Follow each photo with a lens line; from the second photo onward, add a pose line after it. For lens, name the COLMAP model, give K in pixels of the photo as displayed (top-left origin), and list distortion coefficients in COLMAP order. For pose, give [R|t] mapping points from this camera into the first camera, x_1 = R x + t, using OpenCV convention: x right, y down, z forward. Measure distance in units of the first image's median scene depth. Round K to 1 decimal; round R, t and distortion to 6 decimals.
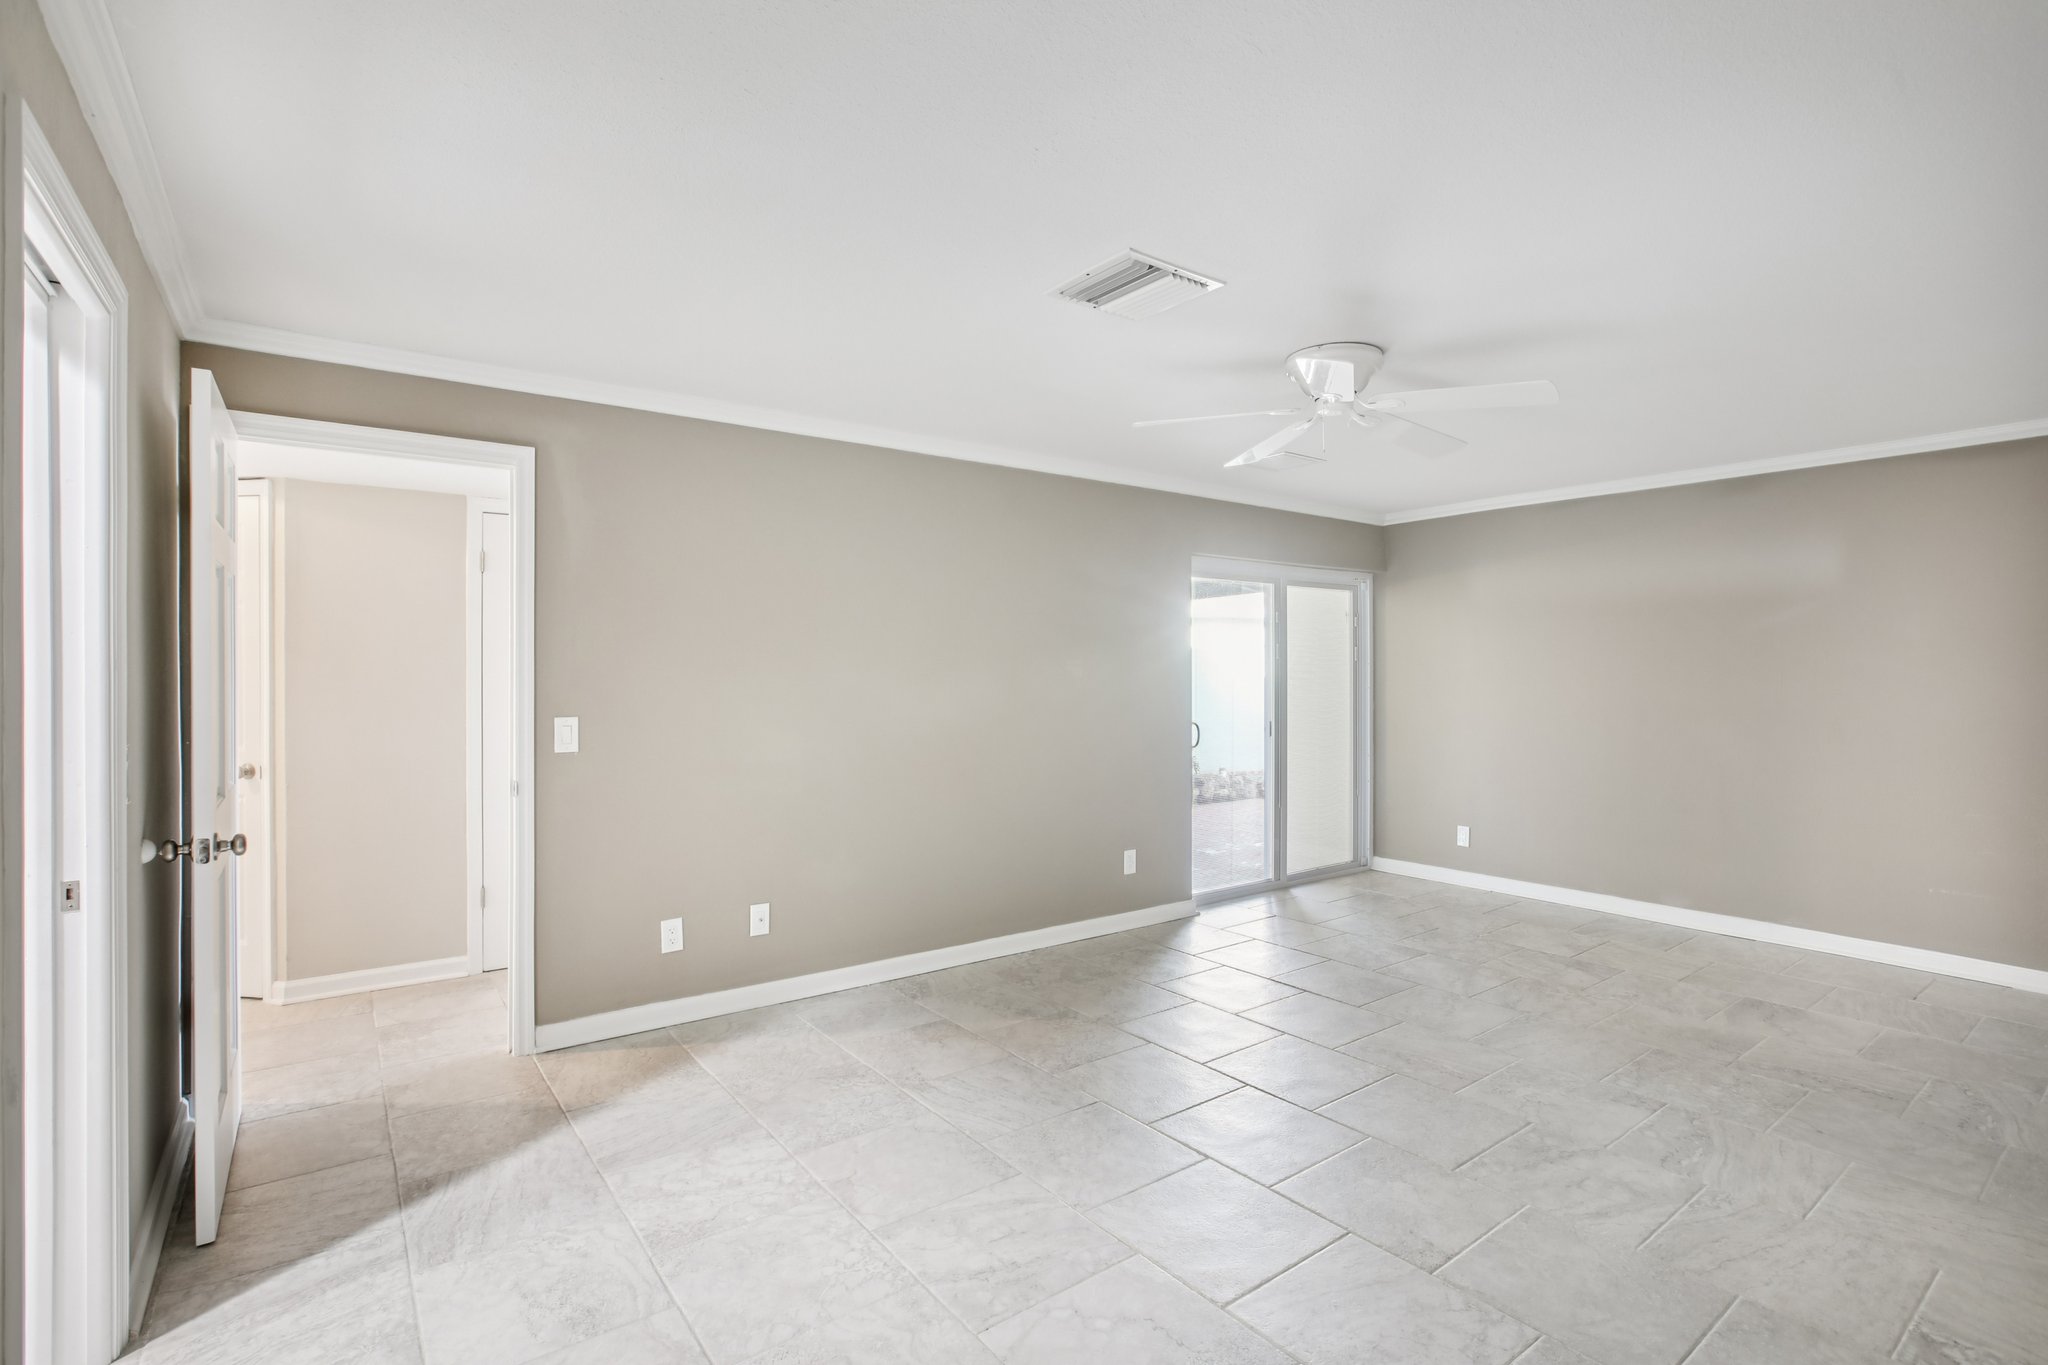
lens RADIAL K [[961.2, 0, 1031.5], [0, 961.2, 655.4], [0, 0, 1]] dist [-0.039464, 0.011971]
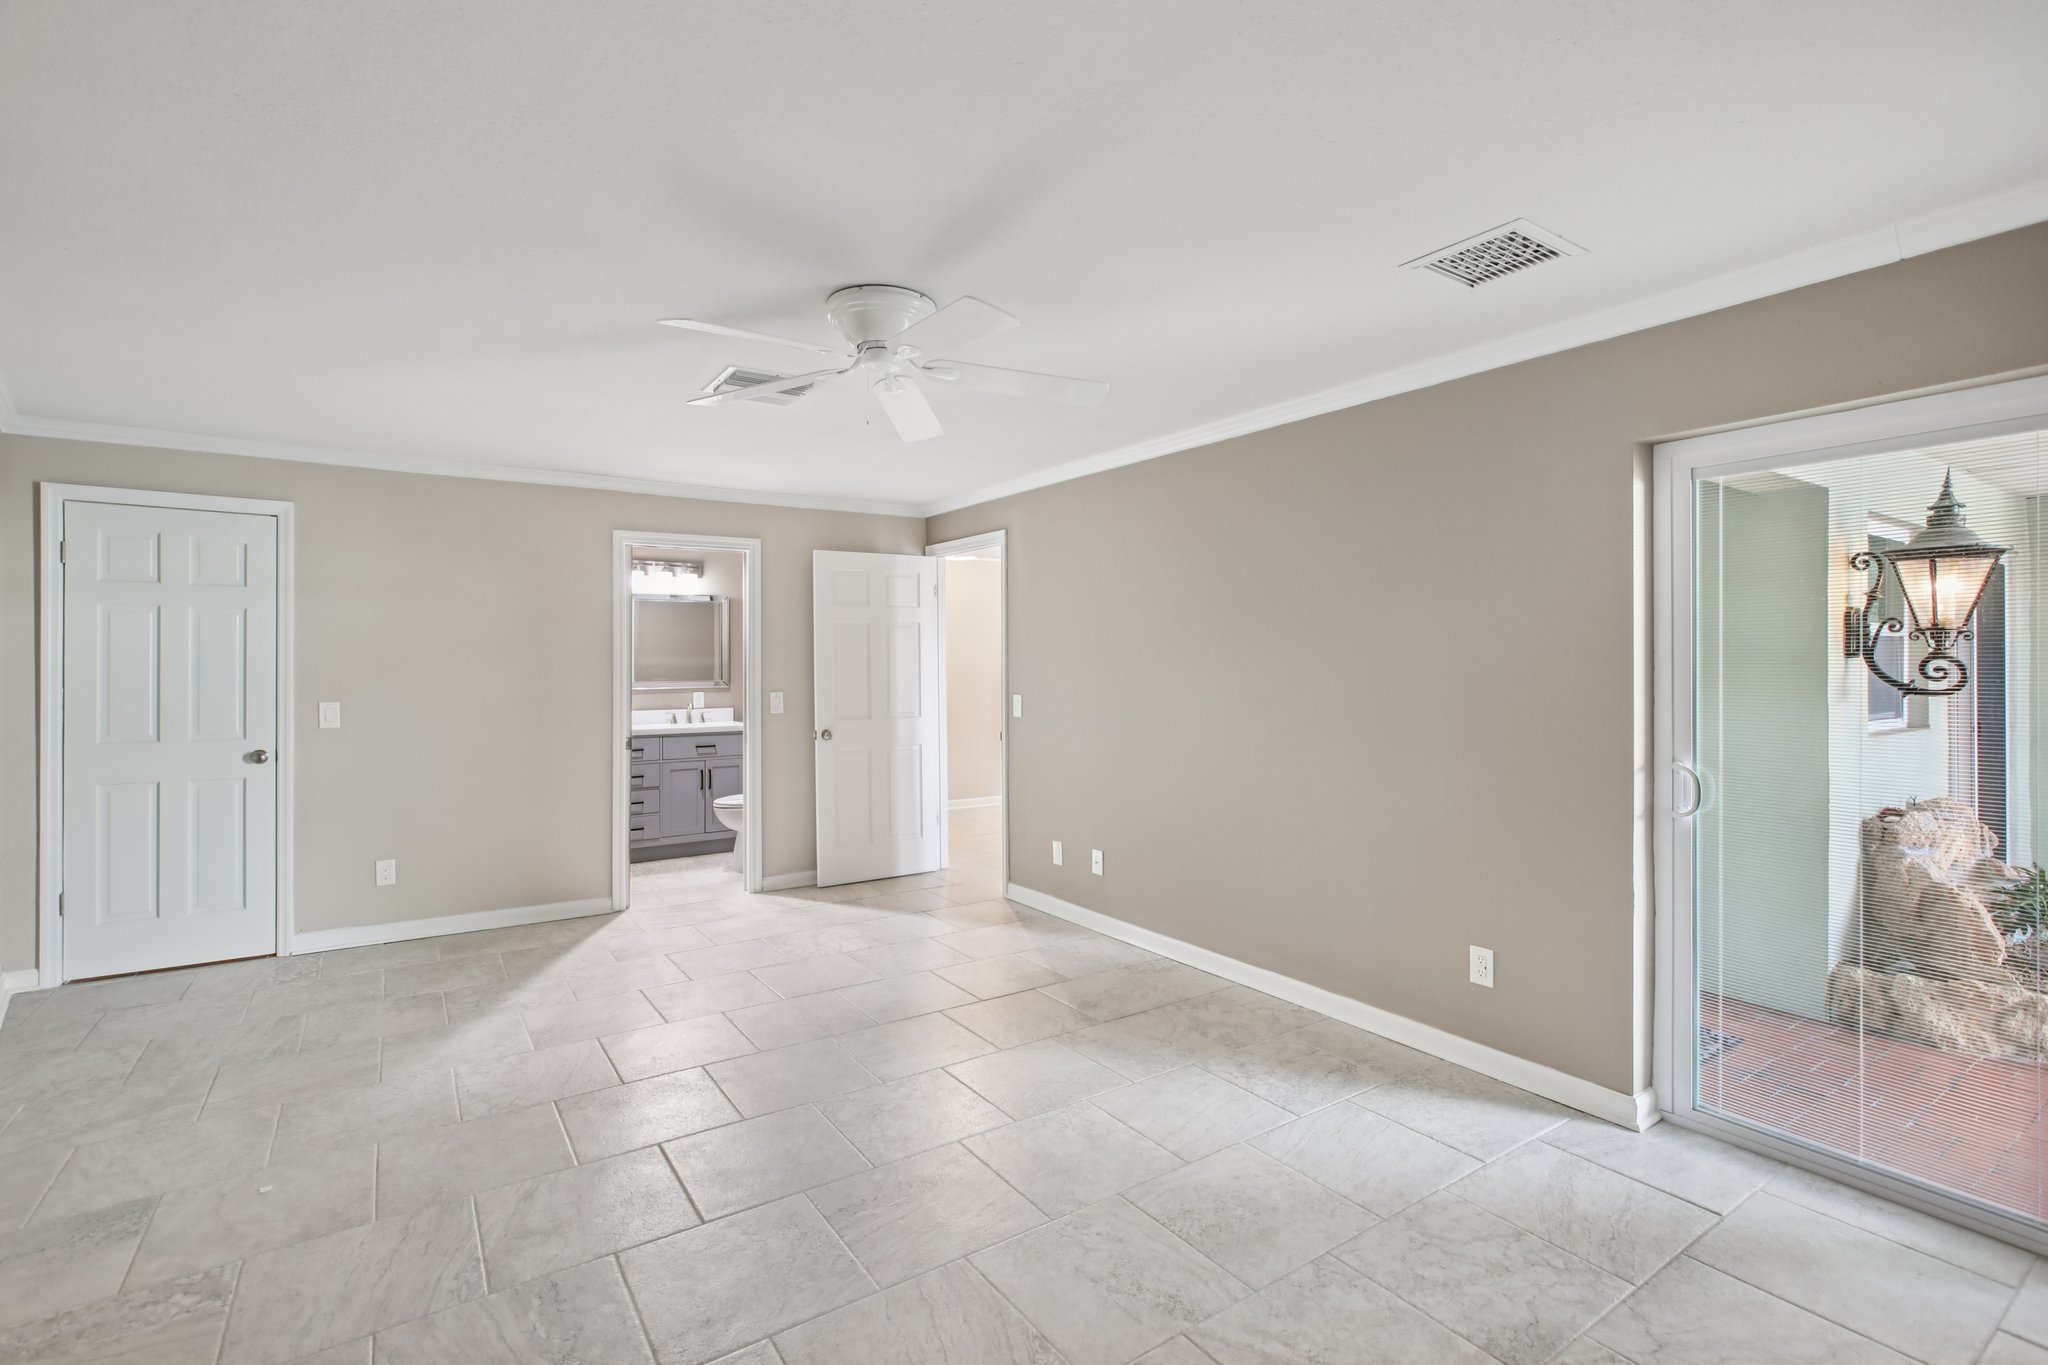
lens RADIAL K [[941.1, 0, 1030.6], [0, 941.1, 665.8], [0, 0, 1]] dist [-0.053816, 0.022134]
pose [[-0.039539, 0.000309, -0.999218, 1.507347], [0.016741, 0.999860, -0.000353, 0.026187], [0.999078, -0.016742, -0.039539, 1.522324]]
